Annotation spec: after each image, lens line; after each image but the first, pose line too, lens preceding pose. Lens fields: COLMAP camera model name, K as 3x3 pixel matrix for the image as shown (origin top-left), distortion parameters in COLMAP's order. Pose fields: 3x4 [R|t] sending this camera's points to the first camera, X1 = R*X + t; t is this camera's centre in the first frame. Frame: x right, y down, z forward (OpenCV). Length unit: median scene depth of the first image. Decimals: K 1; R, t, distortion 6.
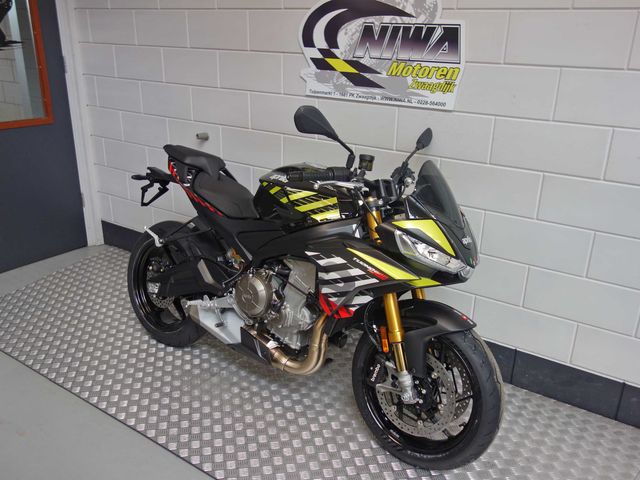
lens RADIAL K [[565.4, 0, 320.0], [0, 565.4, 240.0], [0, 0, 1]] dist [0.006138, -0.010490]
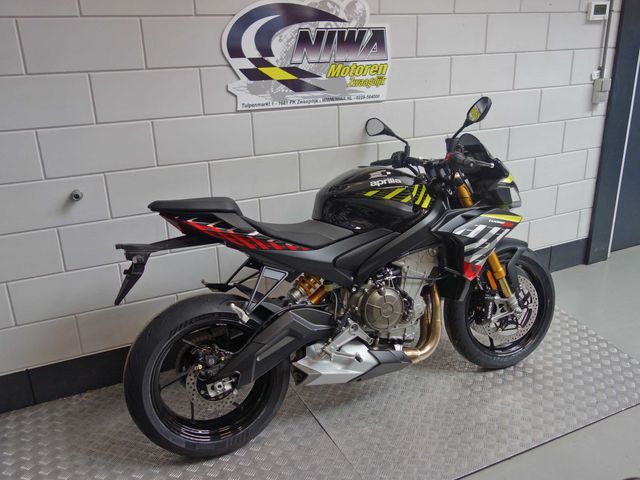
lens RADIAL K [[565.4, 0, 320.0], [0, 565.4, 240.0], [0, 0, 1]] dist [0.006138, -0.010490]
pose [[0.494782, -0.322376, 0.807009, -0.930982], [0.336948, 0.927167, 0.163791, -0.209112], [-0.801035, 0.190879, 0.567370, 0.524623]]
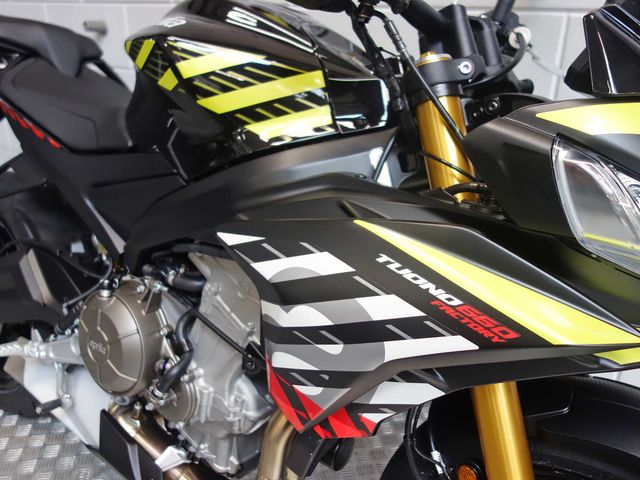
lens RADIAL K [[565.4, 0, 320.0], [0, 565.4, 240.0], [0, 0, 1]] dist [0.006138, -0.010490]
pose [[0.999958, -0.004294, -0.008052, 0.028344], [0.004613, 0.999191, 0.039951, 0.011132], [0.007874, -0.039986, 0.999169, 0.617853]]
